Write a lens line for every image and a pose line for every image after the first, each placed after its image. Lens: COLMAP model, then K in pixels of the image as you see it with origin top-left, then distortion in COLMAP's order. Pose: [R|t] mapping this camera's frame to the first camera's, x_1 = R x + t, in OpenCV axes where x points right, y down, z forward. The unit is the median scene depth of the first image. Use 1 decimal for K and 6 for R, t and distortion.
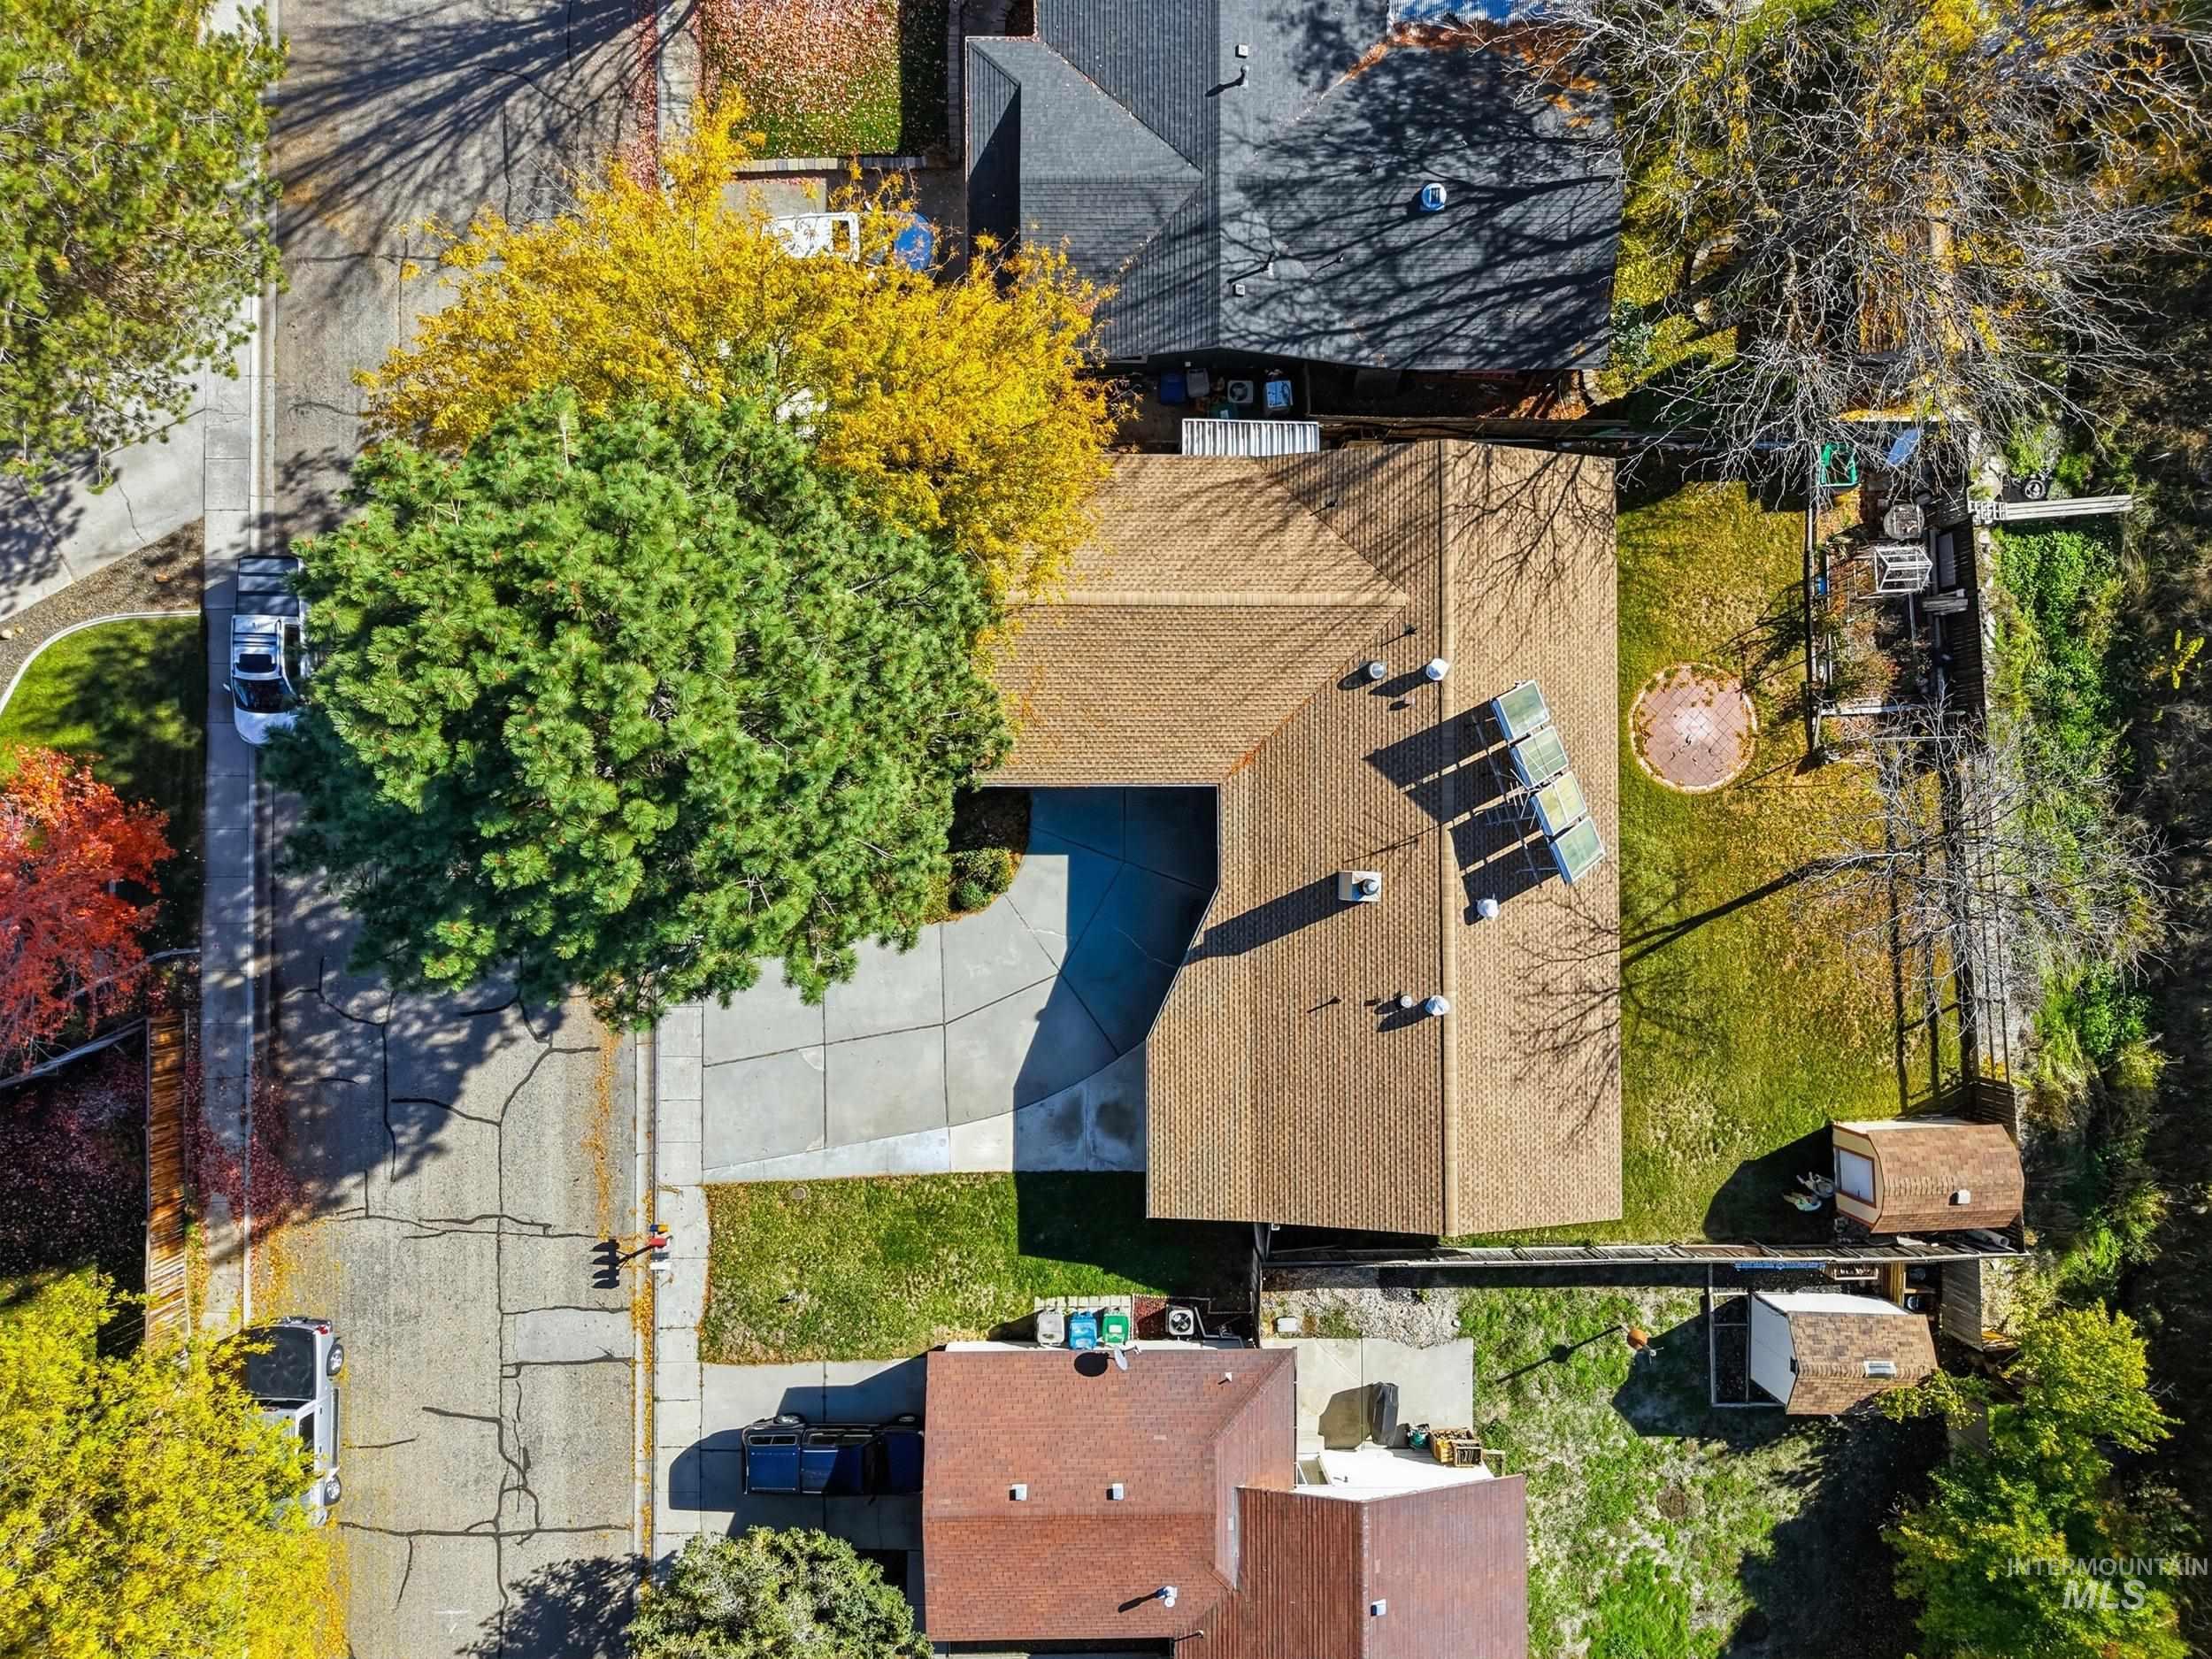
lens RADIAL K [[1495.0, 0, 1106.0], [0, 1495.0, 829.5], [0, 0, 1]] dist [0.031627, -0.035712]
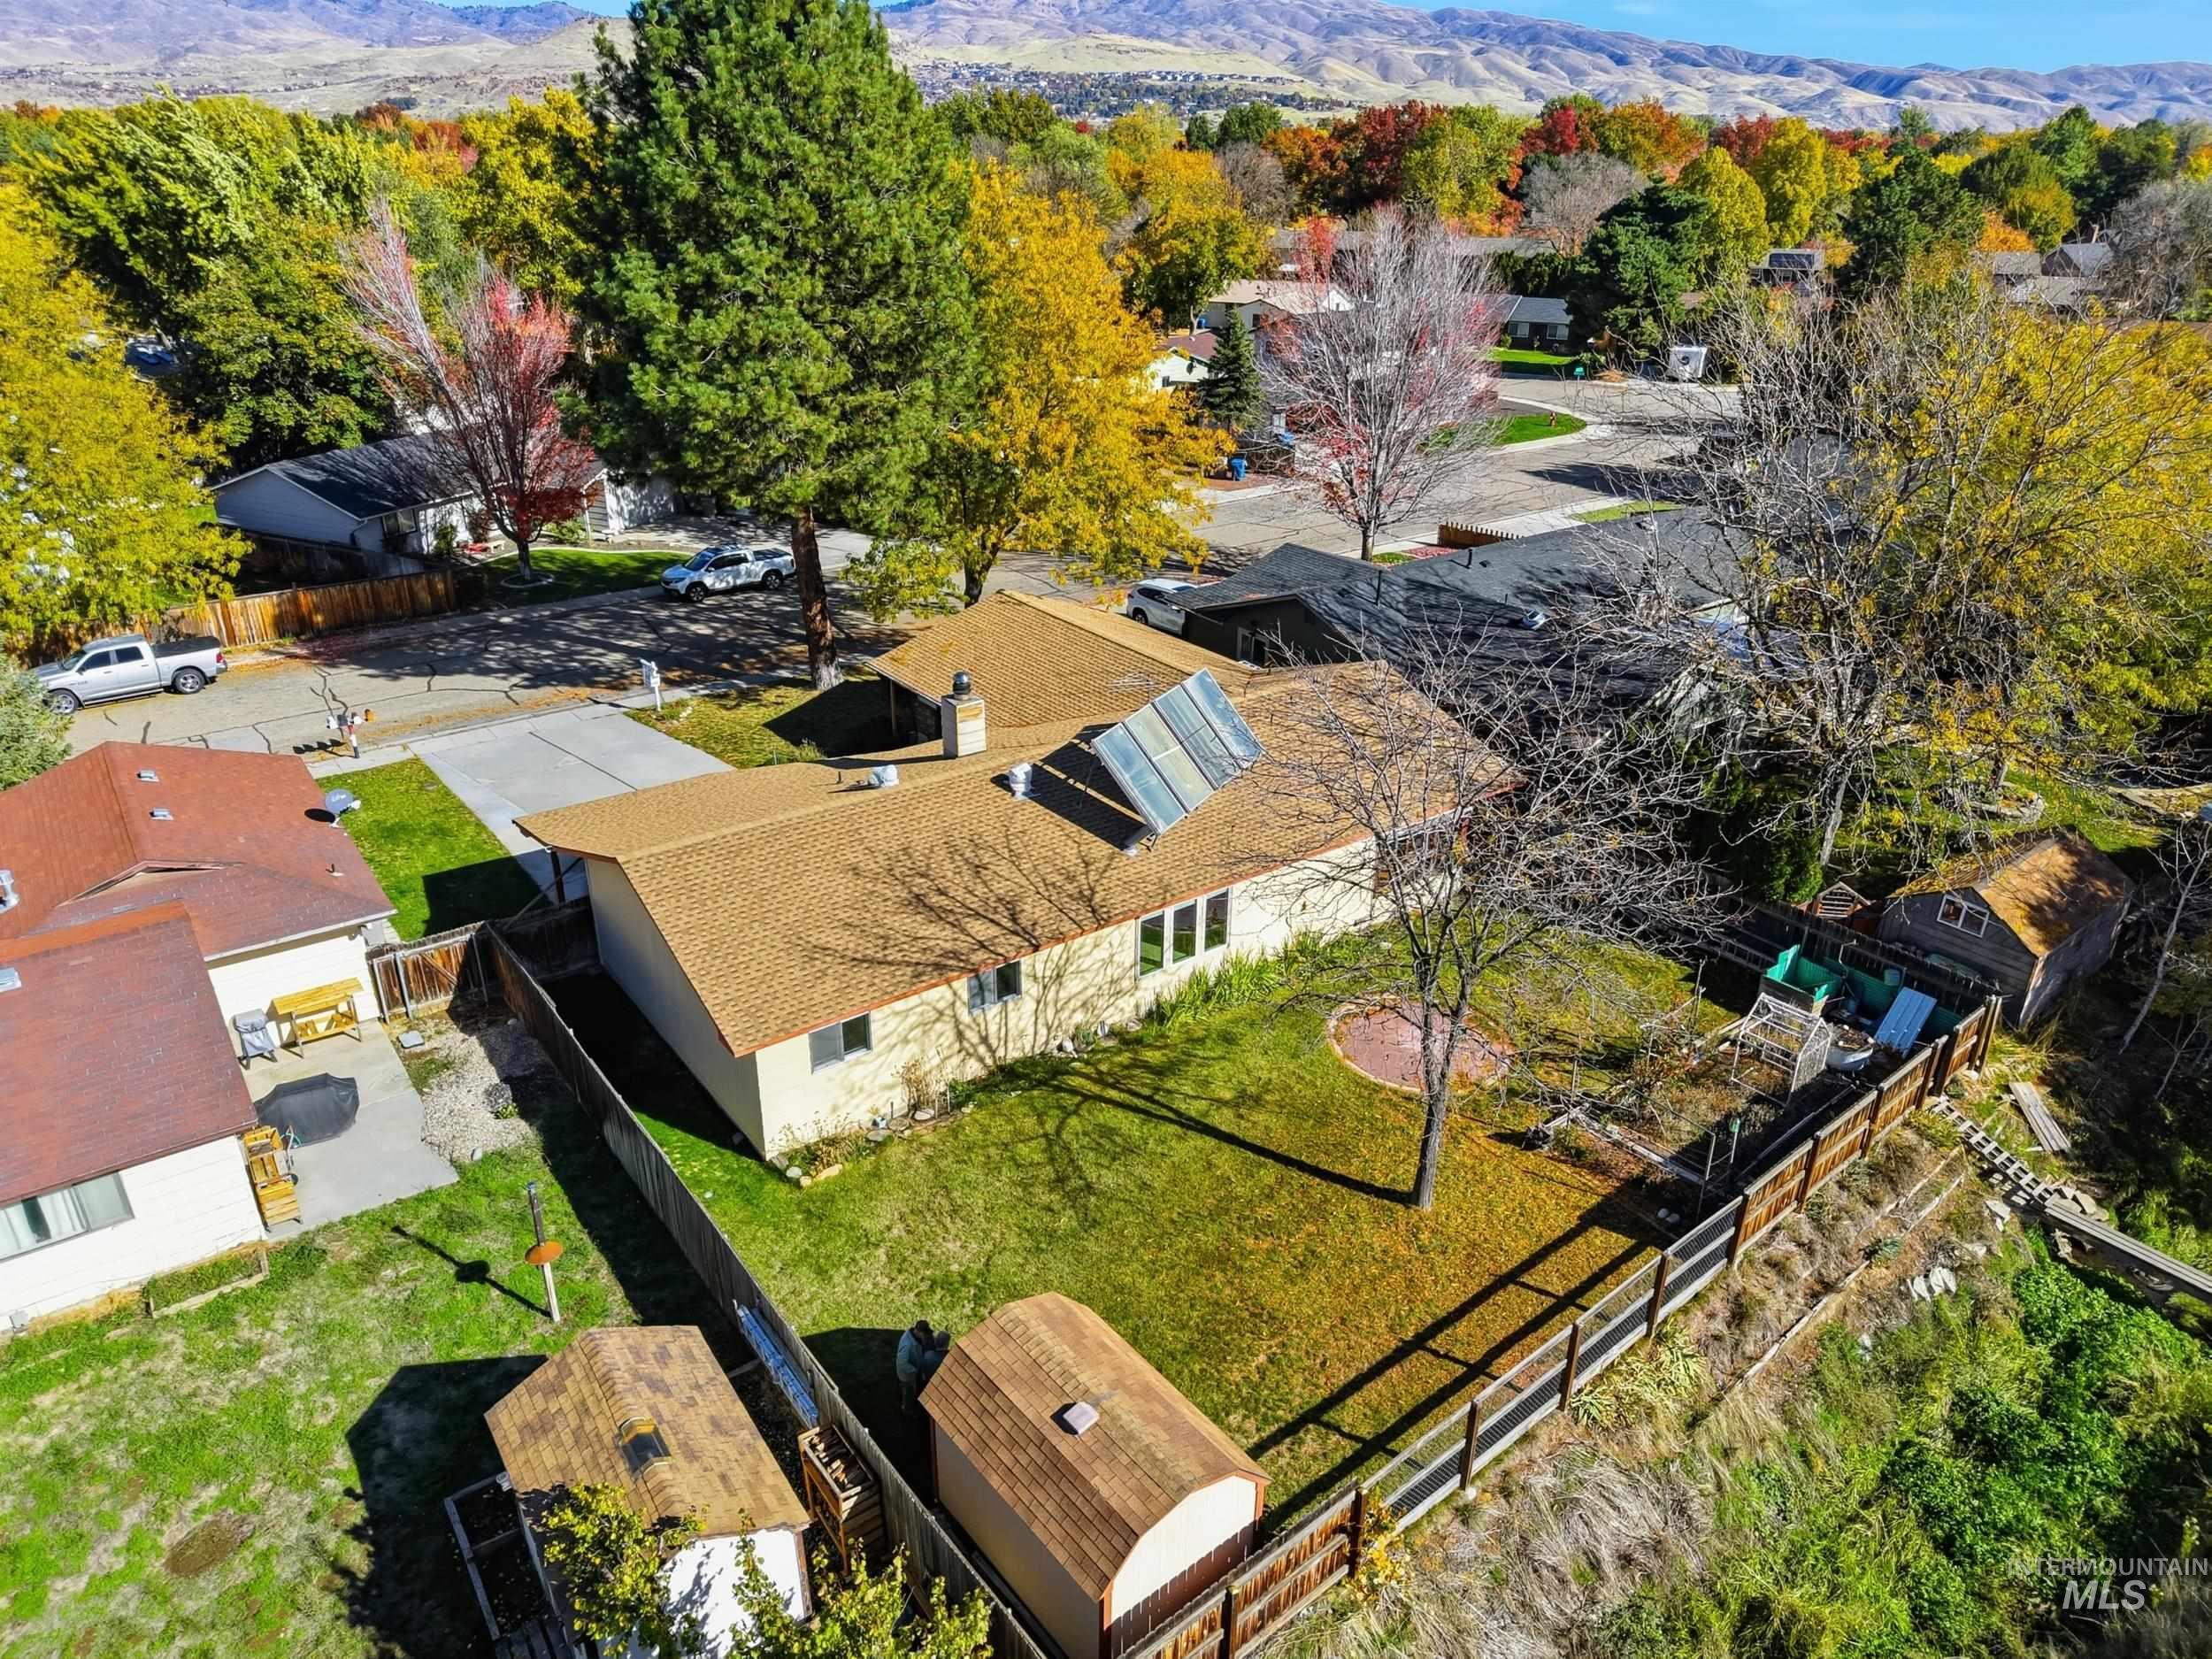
lens RADIAL K [[1495.0, 0, 1106.0], [0, 1495.0, 829.5], [0, 0, 1]] dist [0.031627, -0.035712]
pose [[0.591957, 0.299757, -0.748153, 0.843832], [-0.805495, 0.251878, -0.536410, 0.431710], [0.027651, 0.920165, 0.390554, 0.649008]]
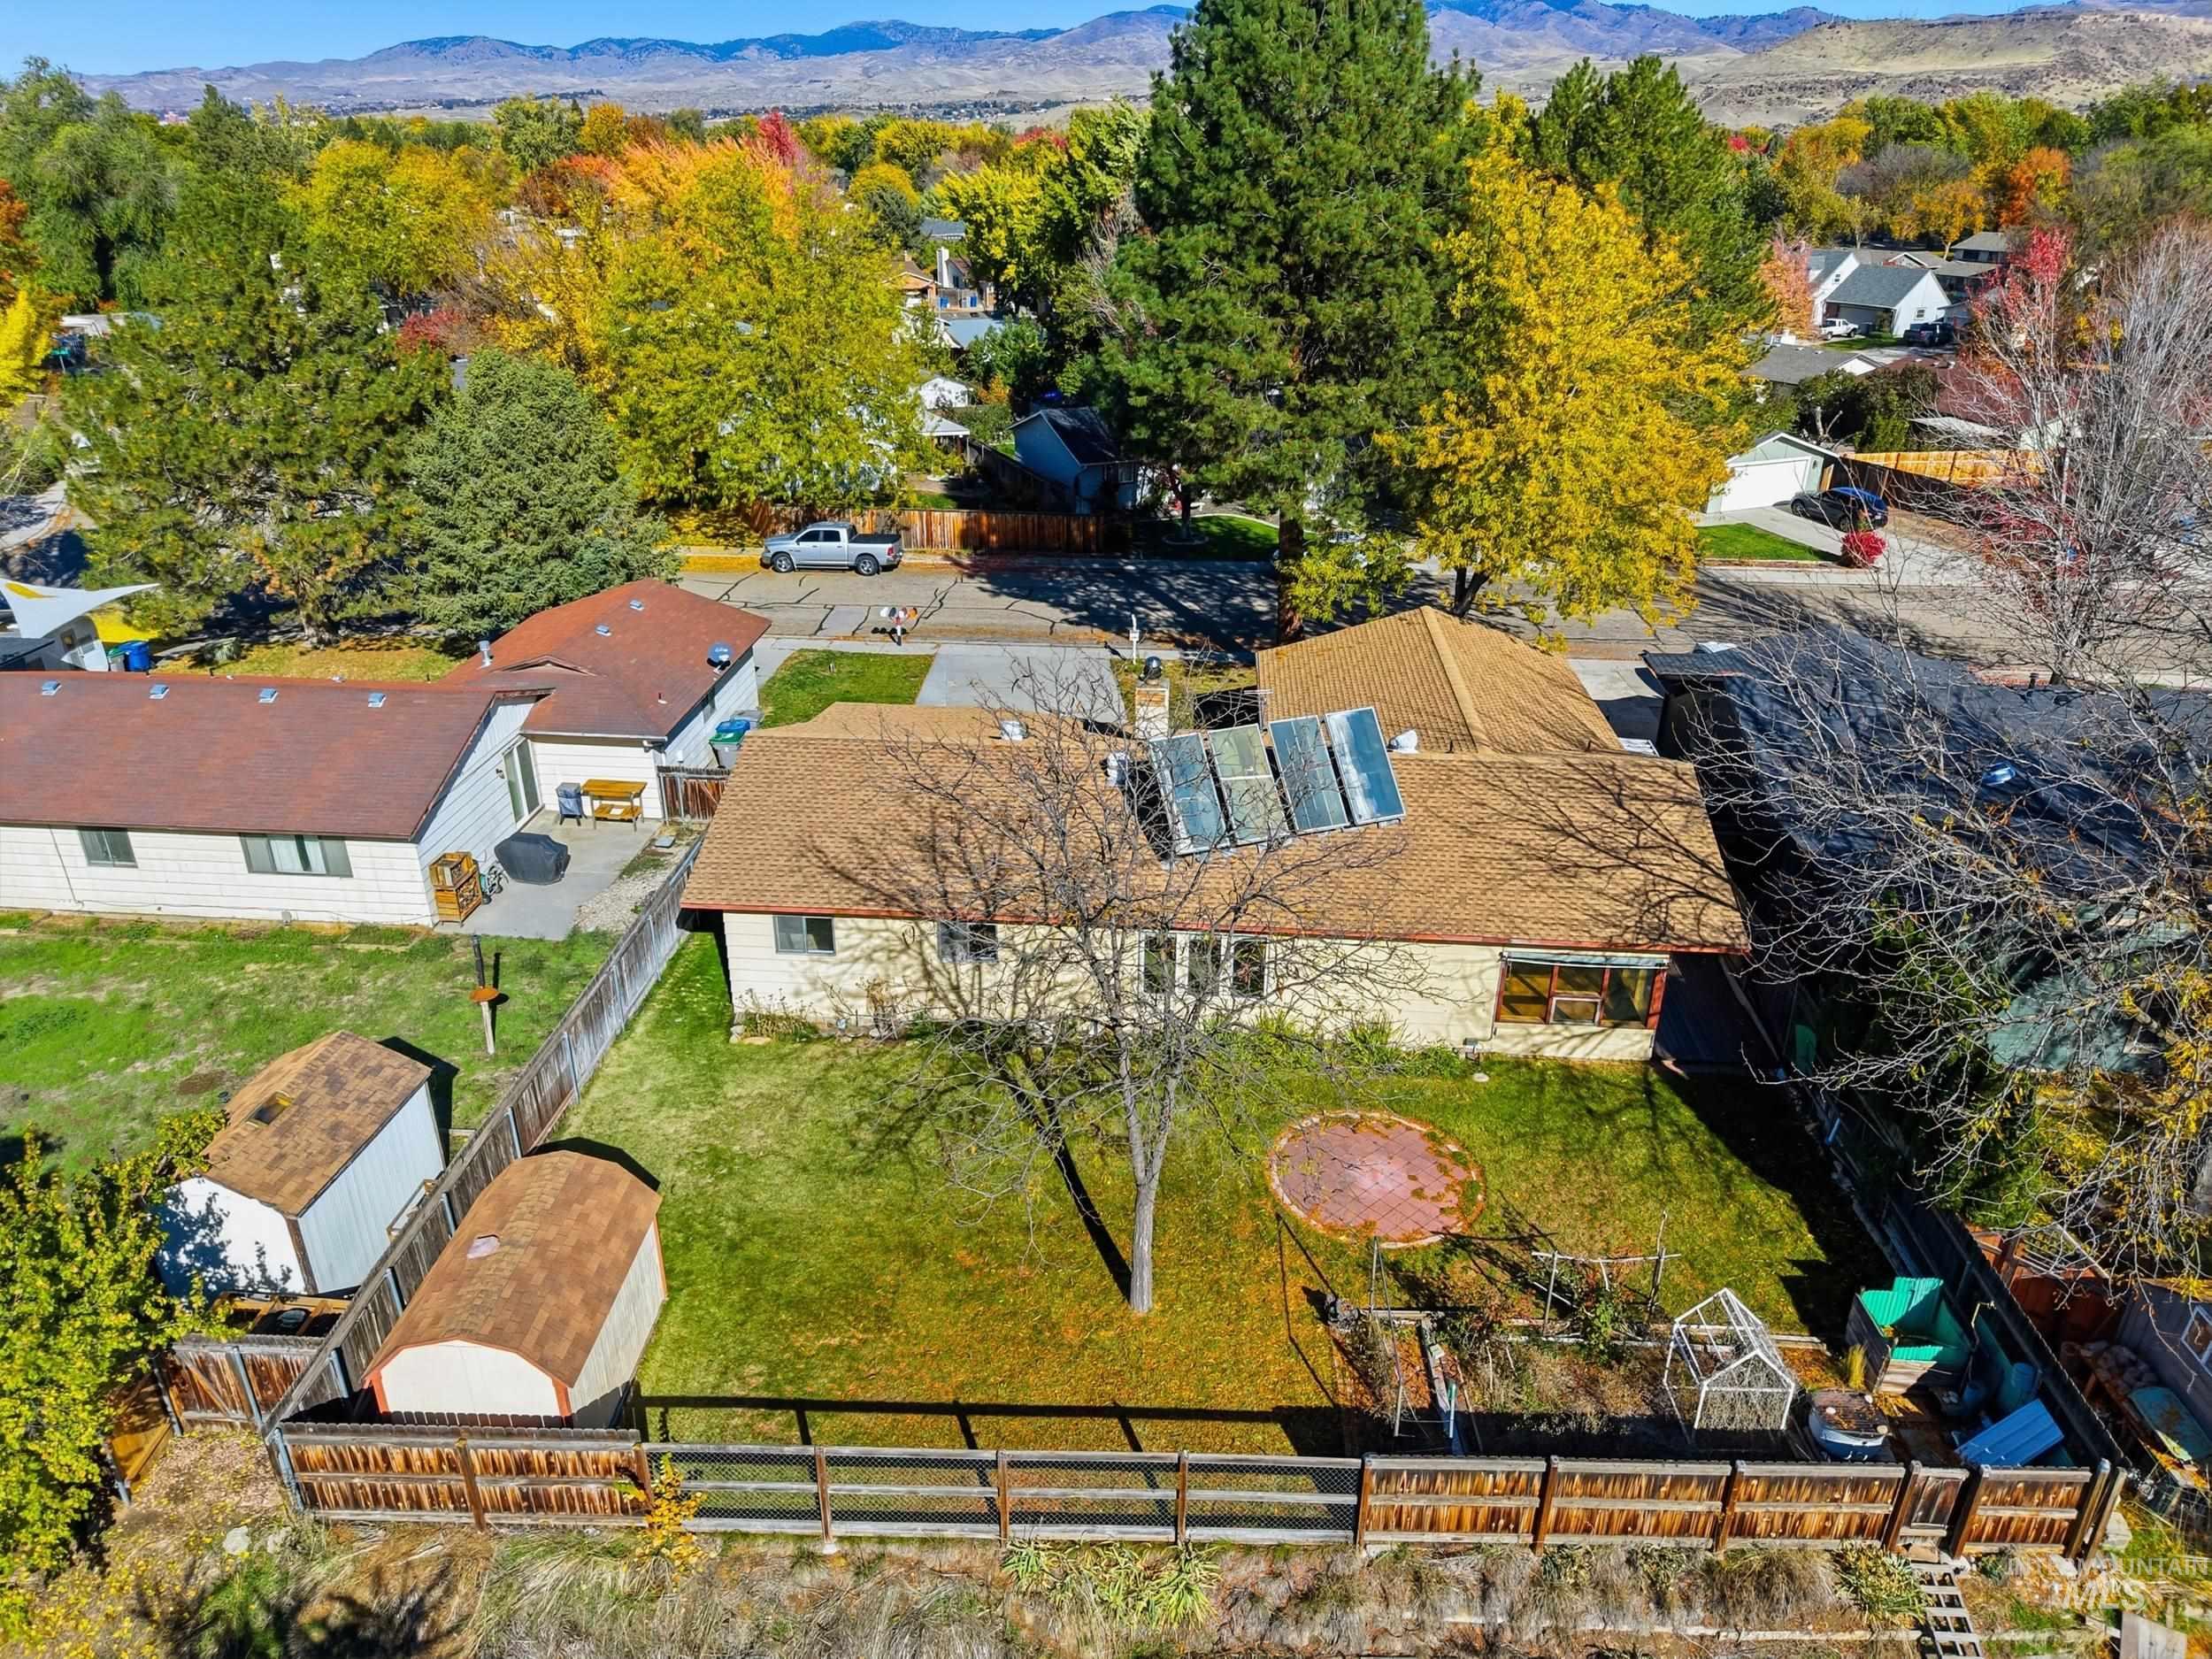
lens RADIAL K [[1503.1, 0, 1106.0], [0, 1503.1, 829.5], [0, 0, 1]] dist [0.040375, -0.035979]
pose [[-0.073321, 0.372391, -0.925175, 0.955485], [-0.997287, -0.033446, 0.065573, 0.006271], [-0.006525, 0.927473, 0.373833, 0.667424]]
